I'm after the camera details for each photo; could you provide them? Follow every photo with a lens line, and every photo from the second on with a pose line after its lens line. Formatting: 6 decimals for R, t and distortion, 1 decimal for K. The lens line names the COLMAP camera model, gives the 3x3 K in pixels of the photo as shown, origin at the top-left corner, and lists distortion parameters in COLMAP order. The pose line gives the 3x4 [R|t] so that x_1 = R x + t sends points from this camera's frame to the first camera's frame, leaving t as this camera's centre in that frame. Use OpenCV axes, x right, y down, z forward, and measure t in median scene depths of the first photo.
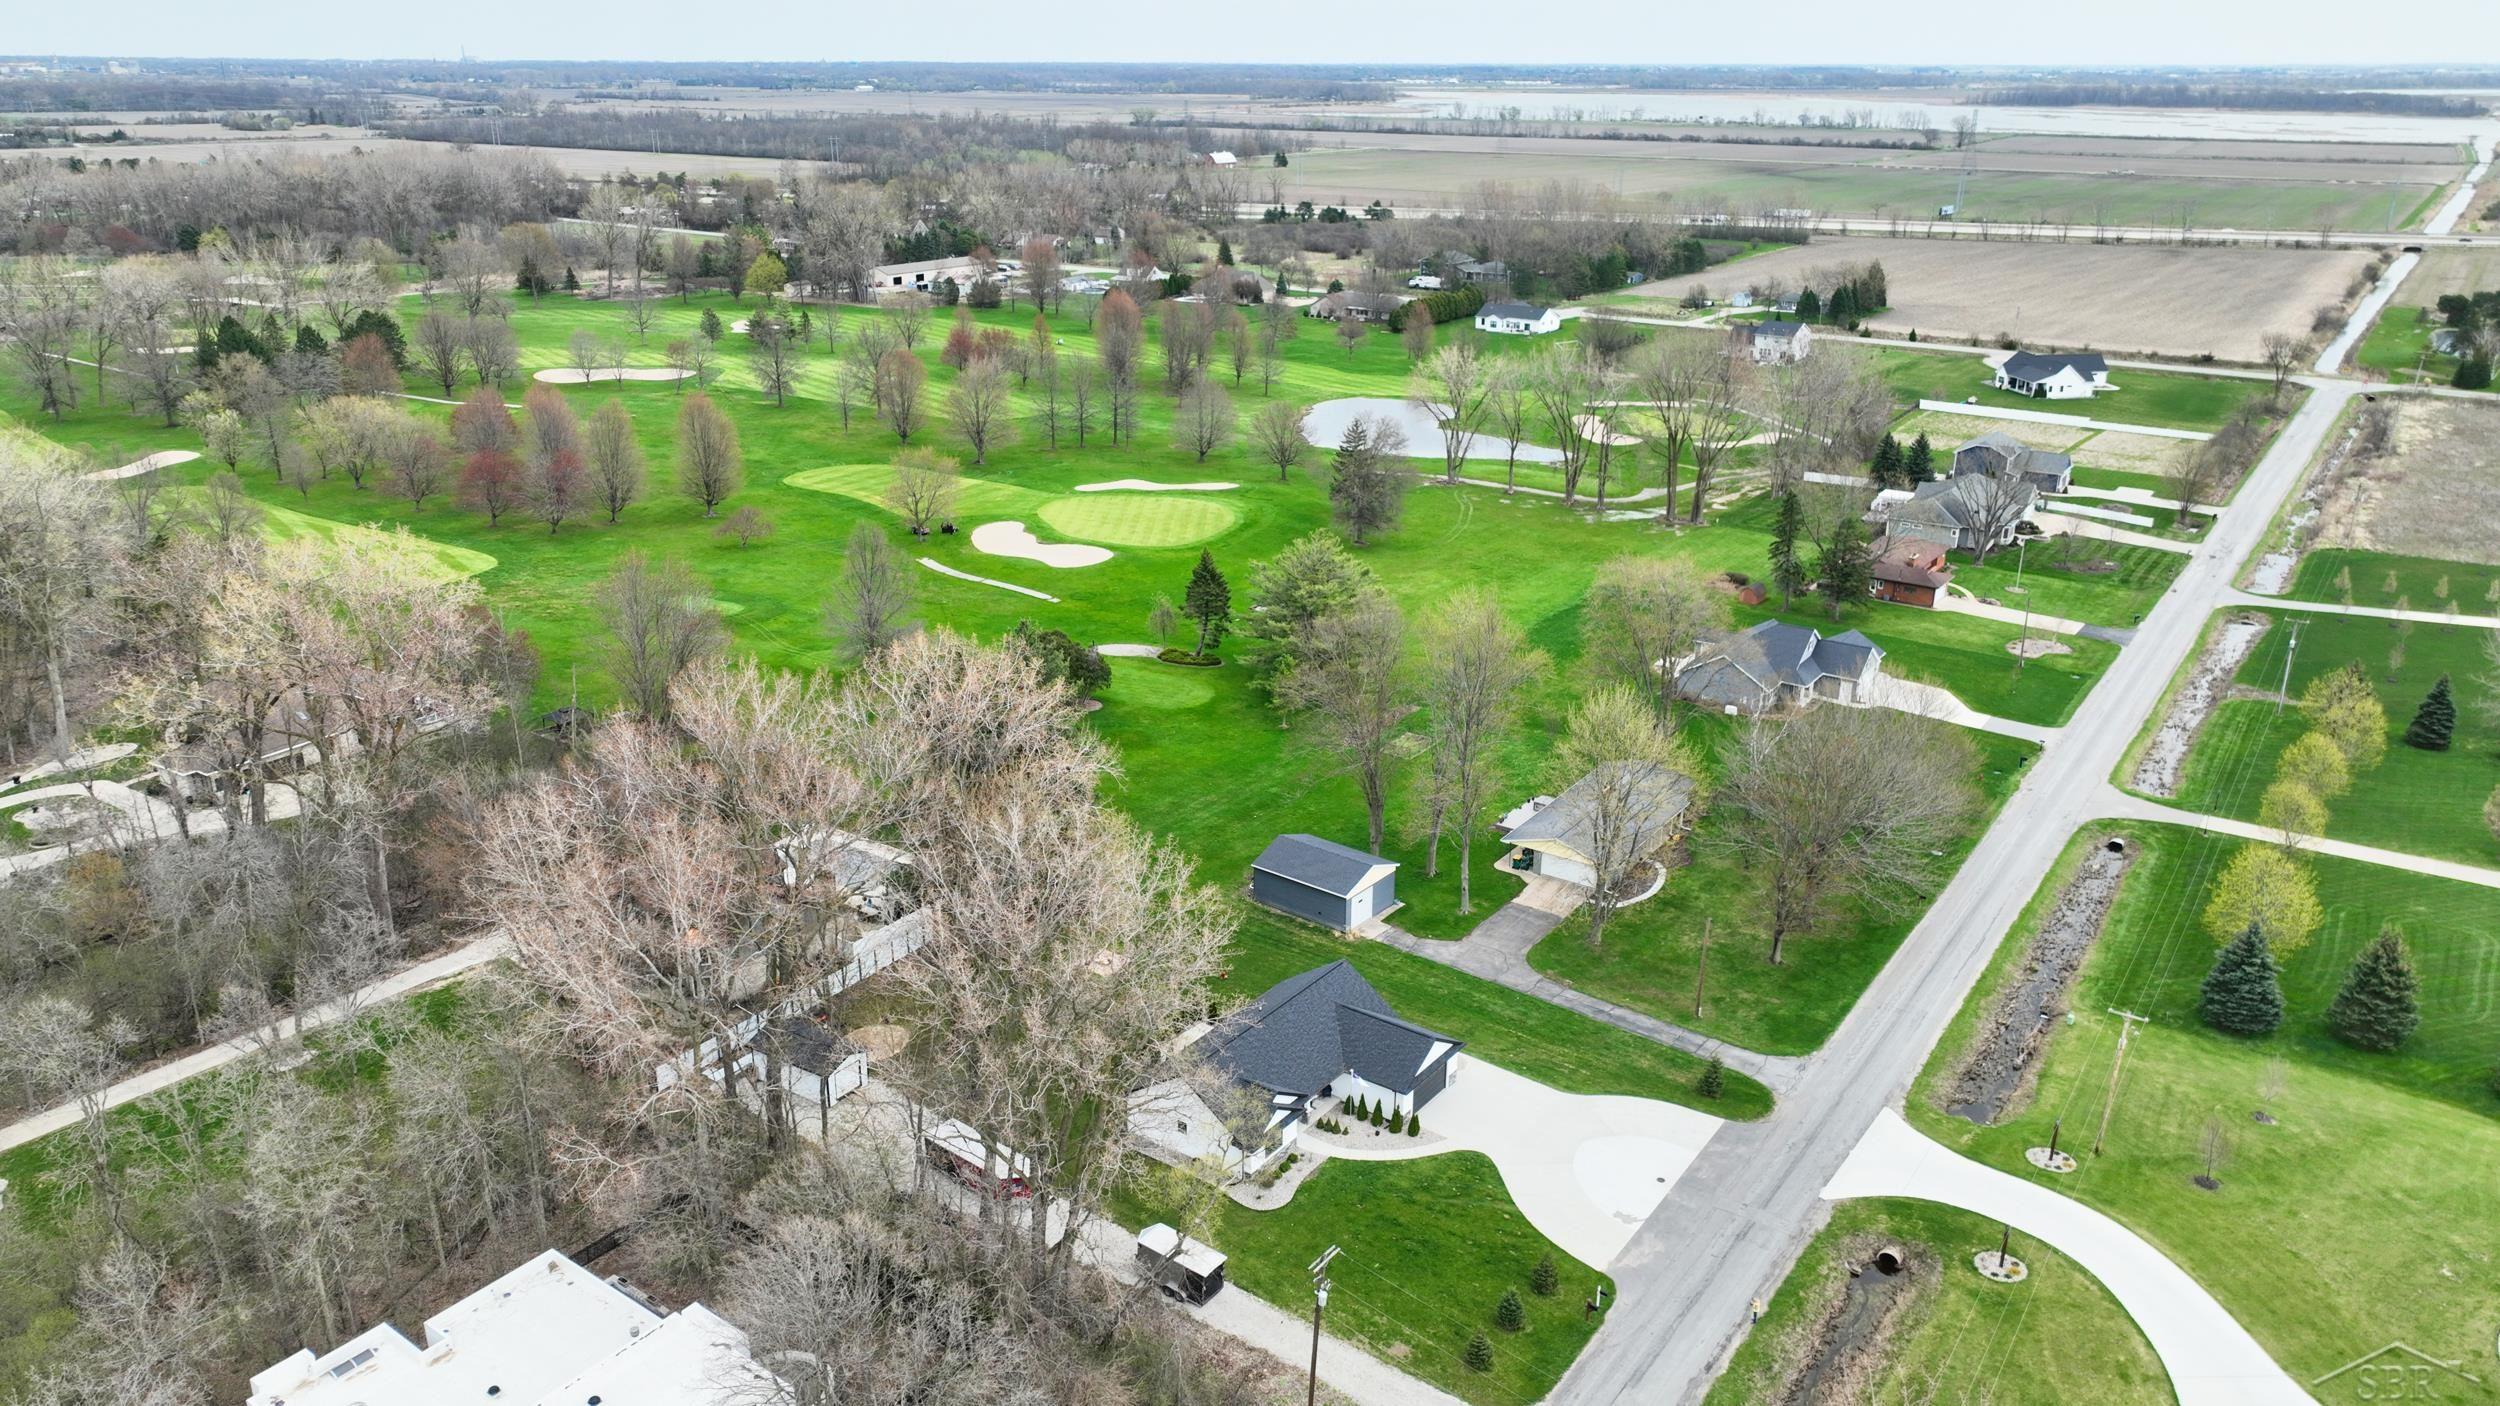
lens RADIAL K [[1761.9, 0, 1250.3], [0, 1761.9, 700.7], [0, 0, 1]] dist [0.000784, 0.013960]
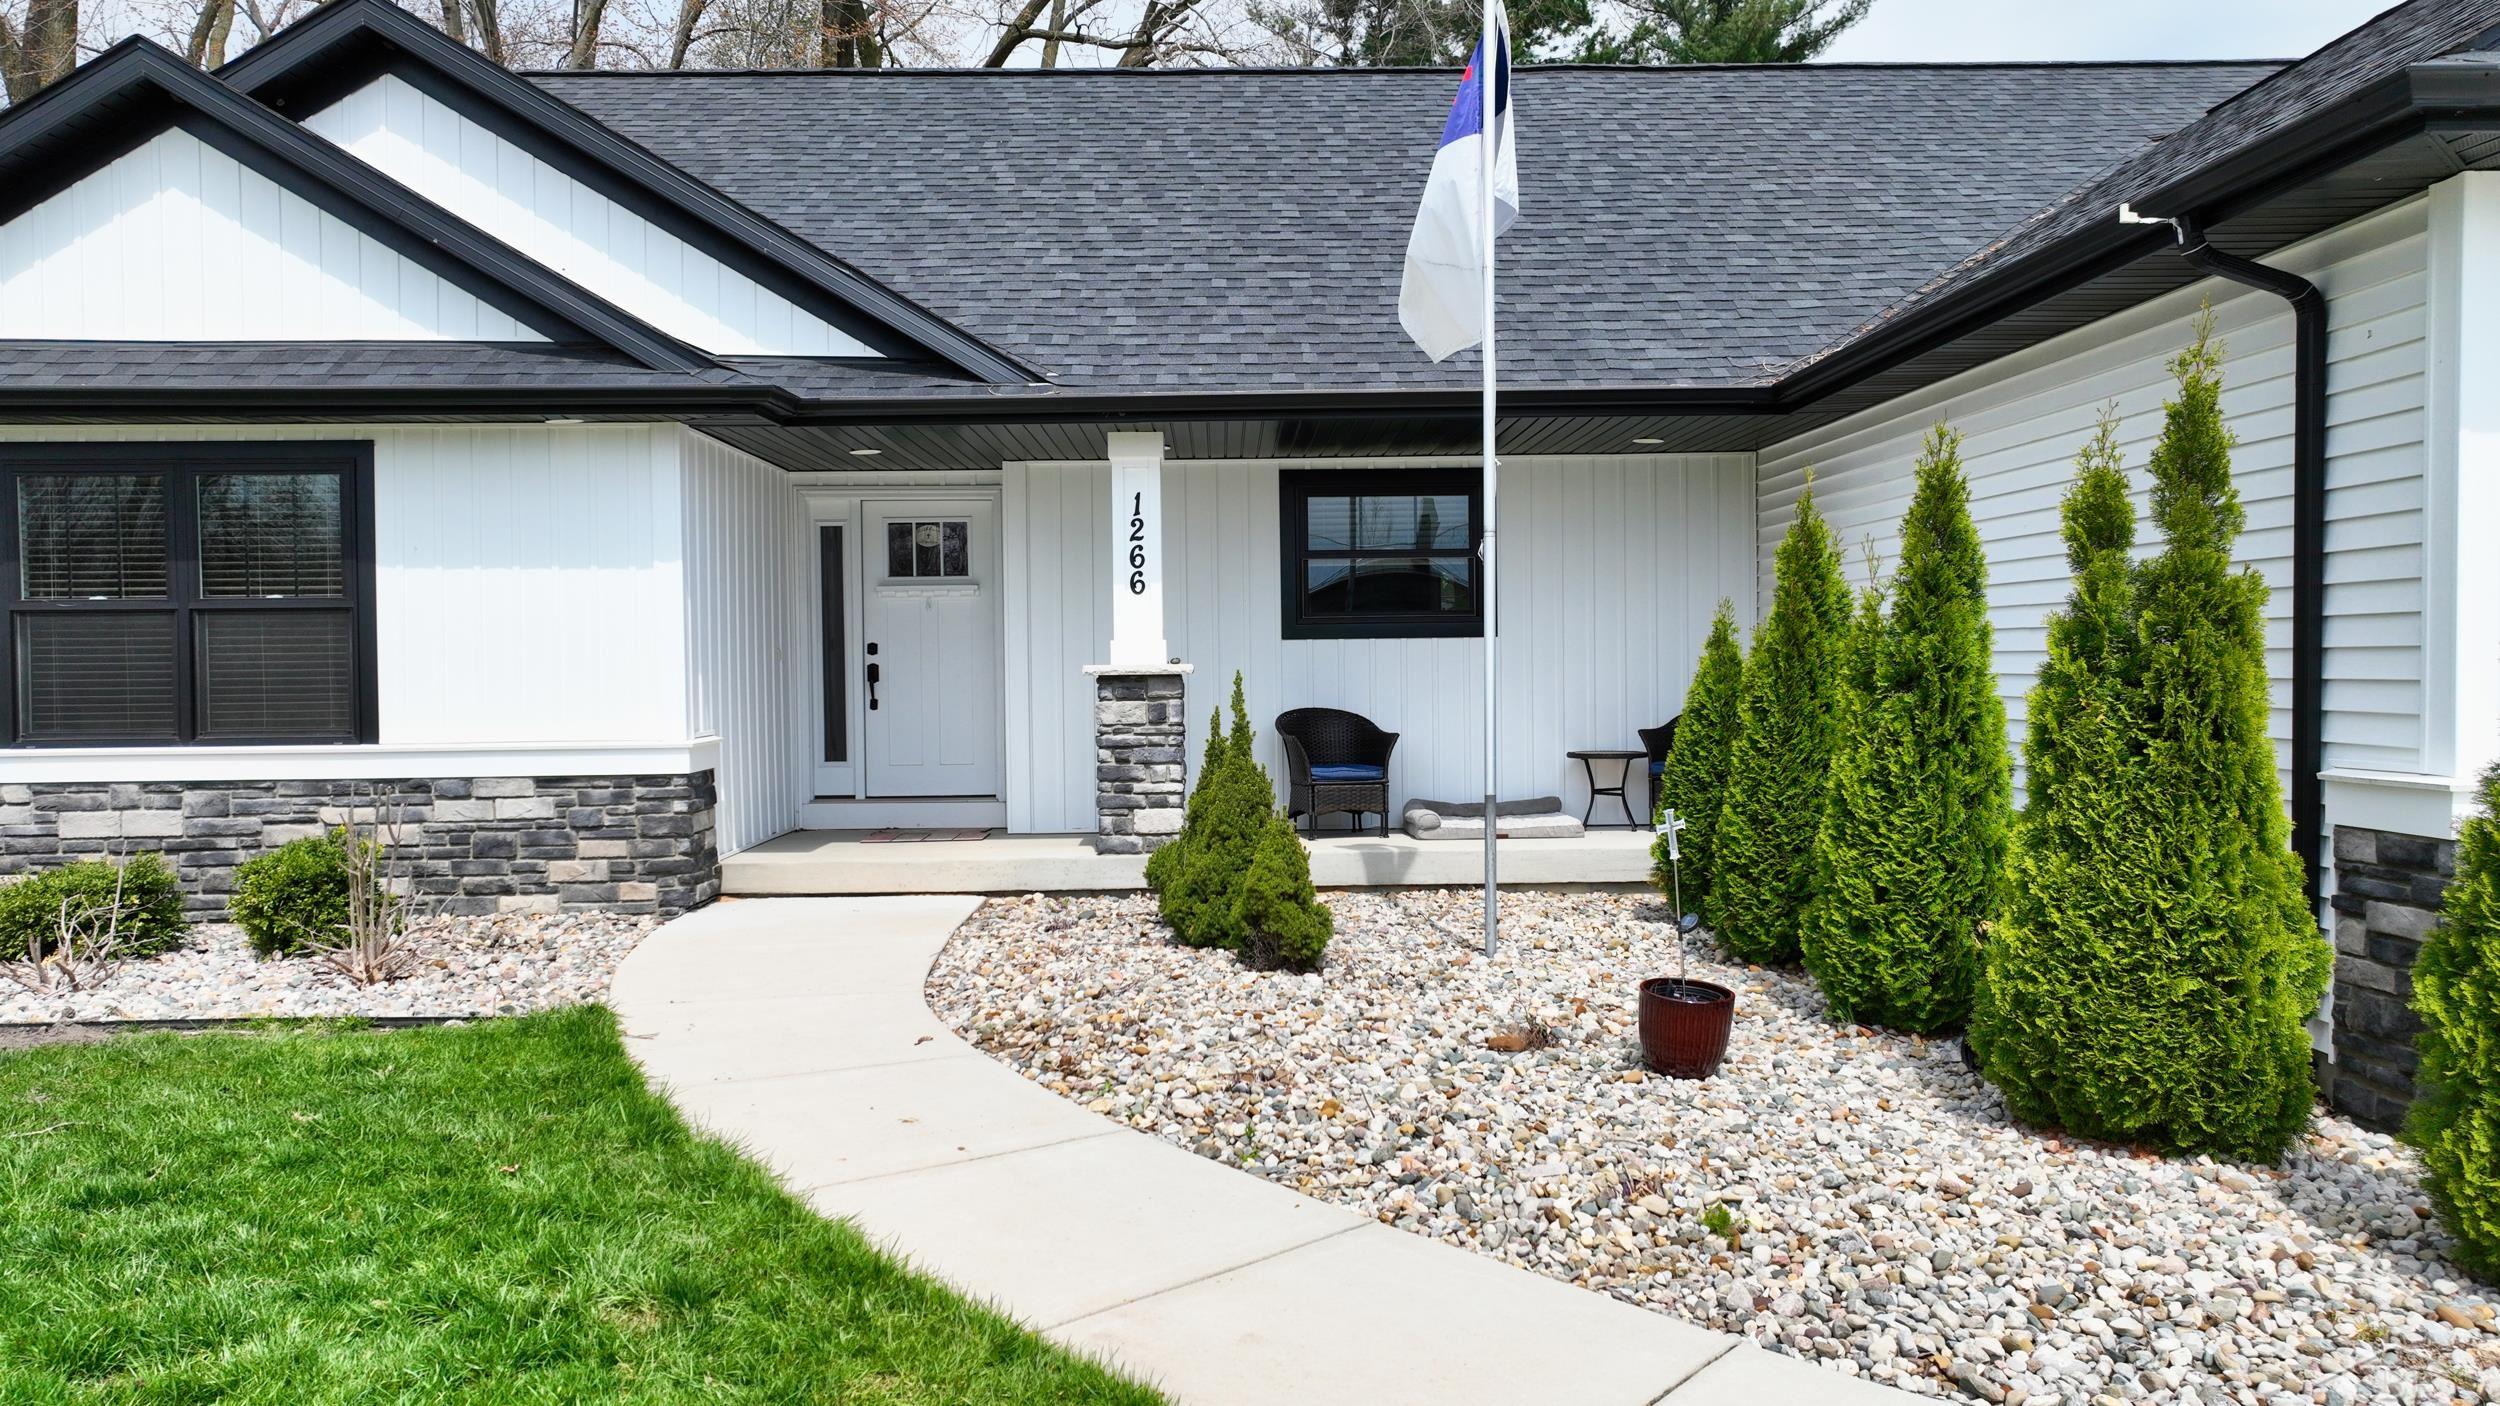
lens RADIAL K [[1761.9, 0, 1250.3], [0, 1761.9, 700.7], [0, 0, 1]] dist [0.000784, 0.013960]
pose [[0.605290, 0.004931, -0.795990, 0.048512], [-0.259180, 0.946710, -0.191221, 0.117221], [0.752629, 0.322048, 0.574312, 0.451144]]
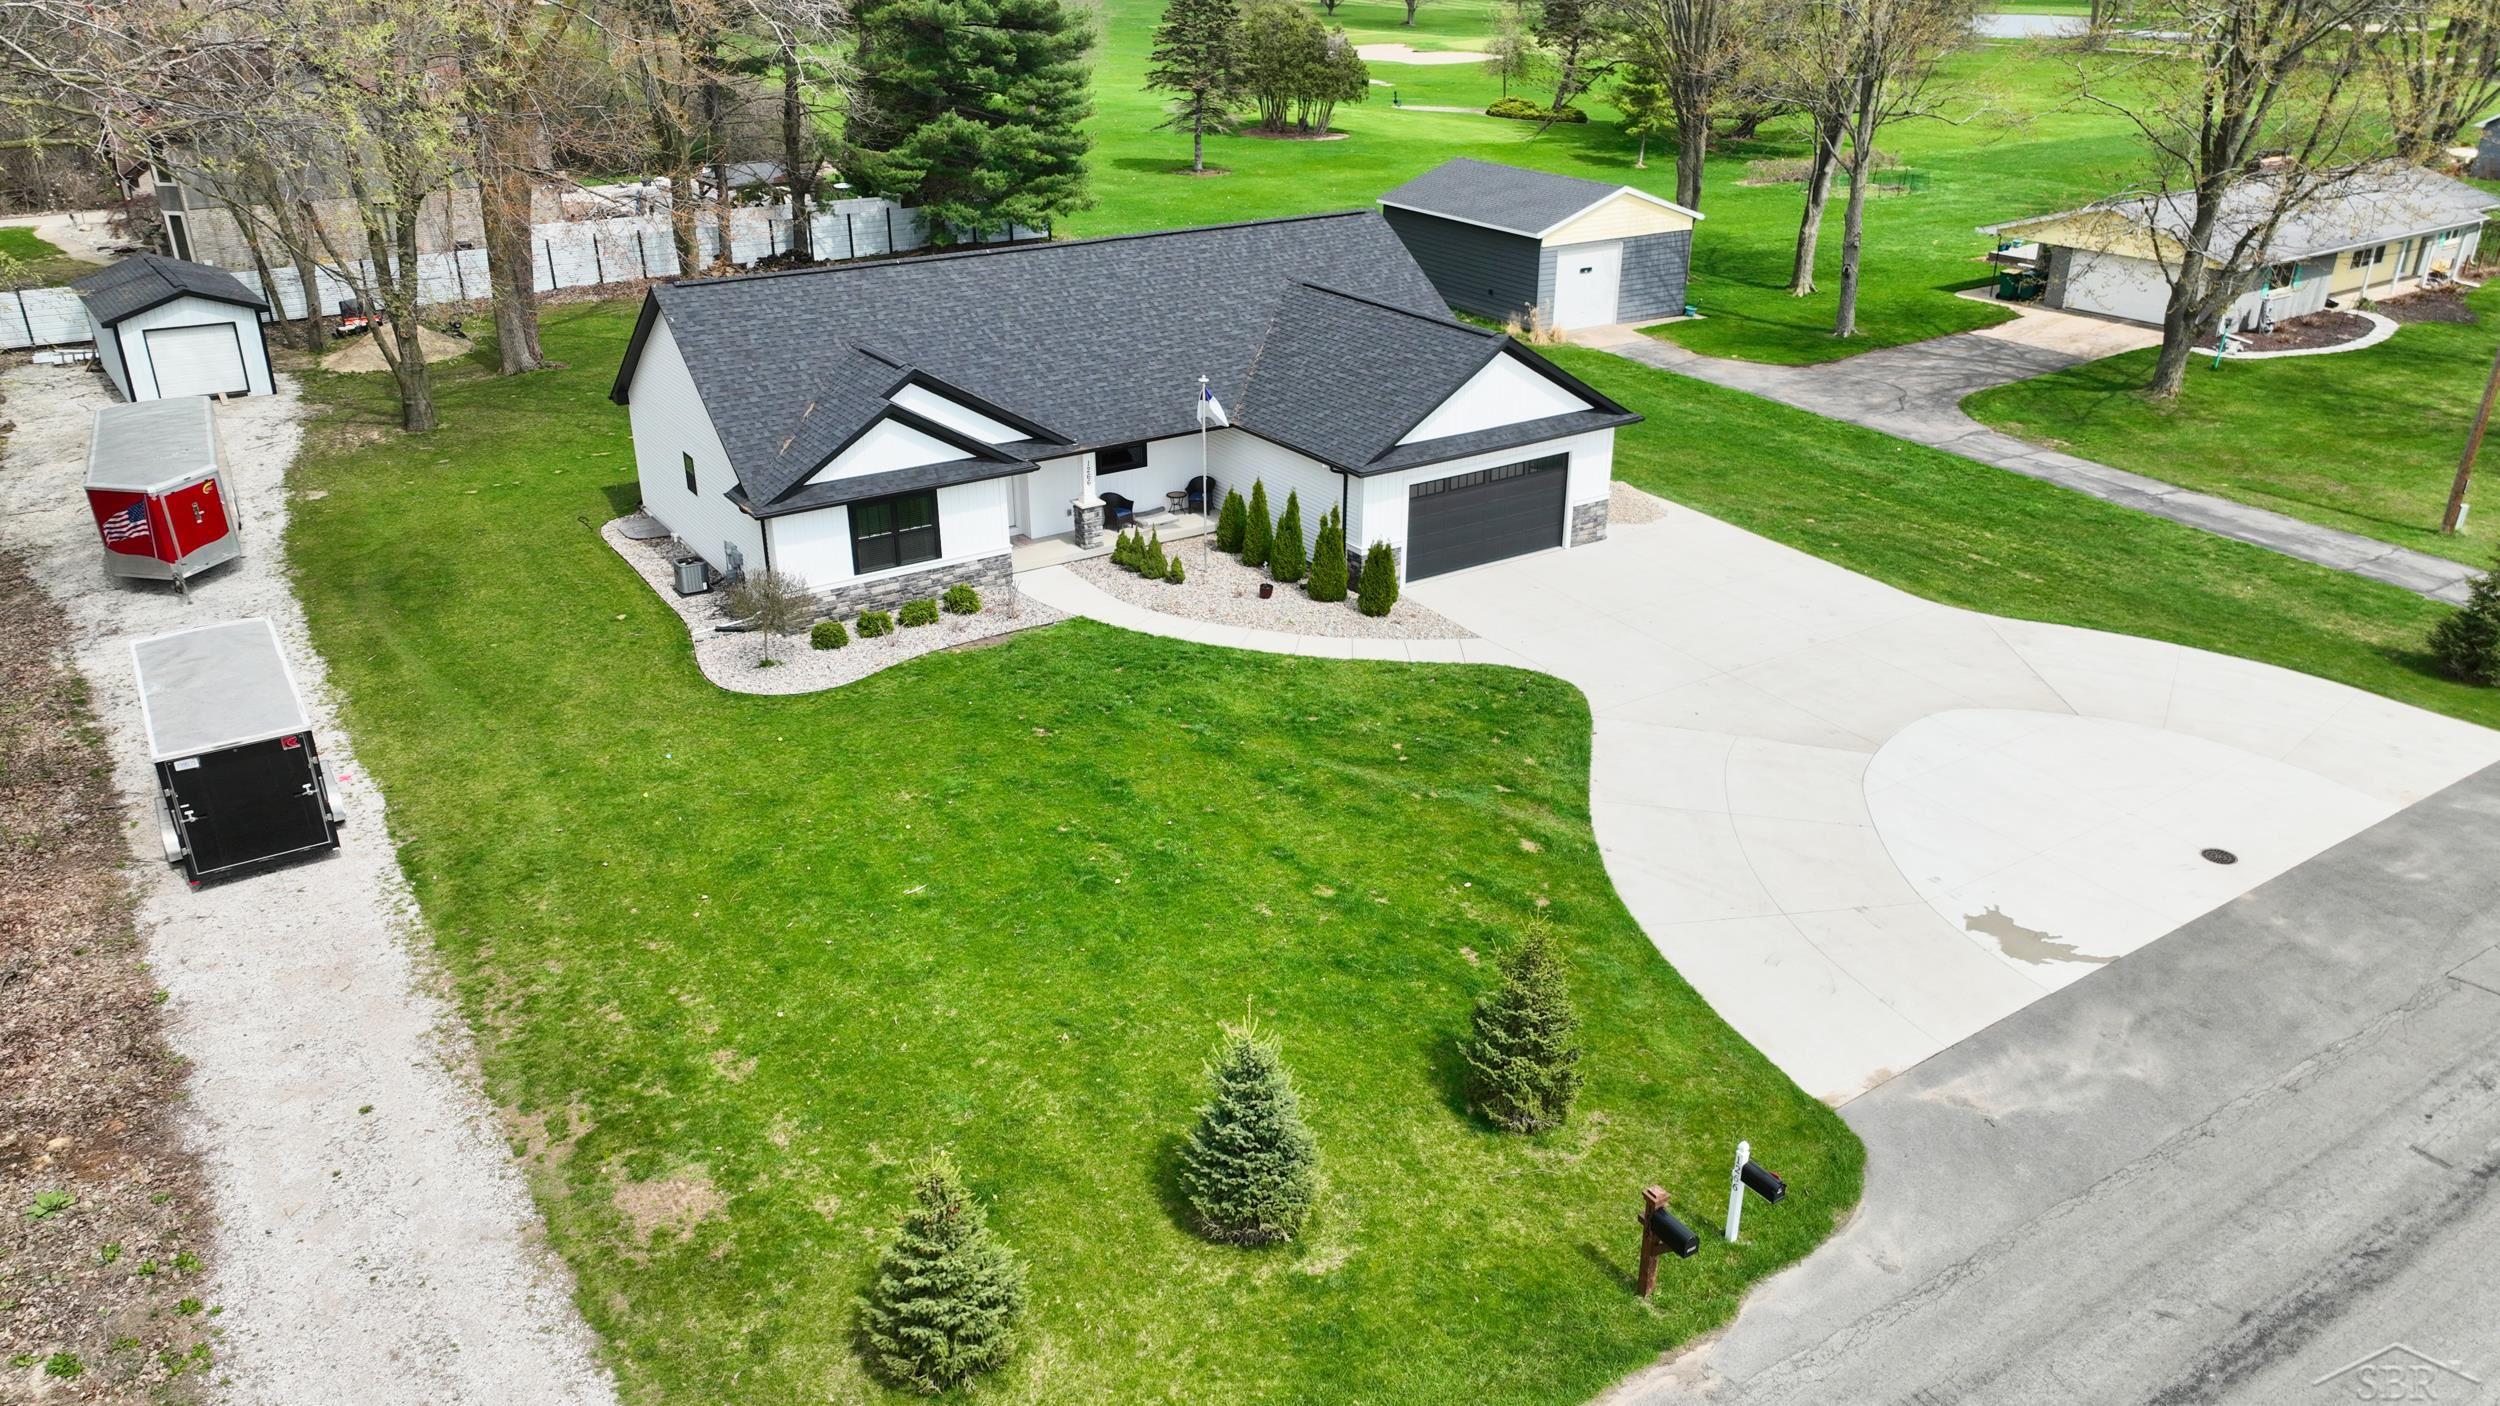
lens RADIAL K [[1761.9, 0, 1250.3], [0, 1761.9, 700.7], [0, 0, 1]] dist [0.000784, 0.013960]
pose [[0.934962, 0.139065, -0.326355, 0.083280], [-0.115235, 0.989129, 0.091350, 0.111030], [0.335511, -0.047801, 0.940823, 0.326368]]
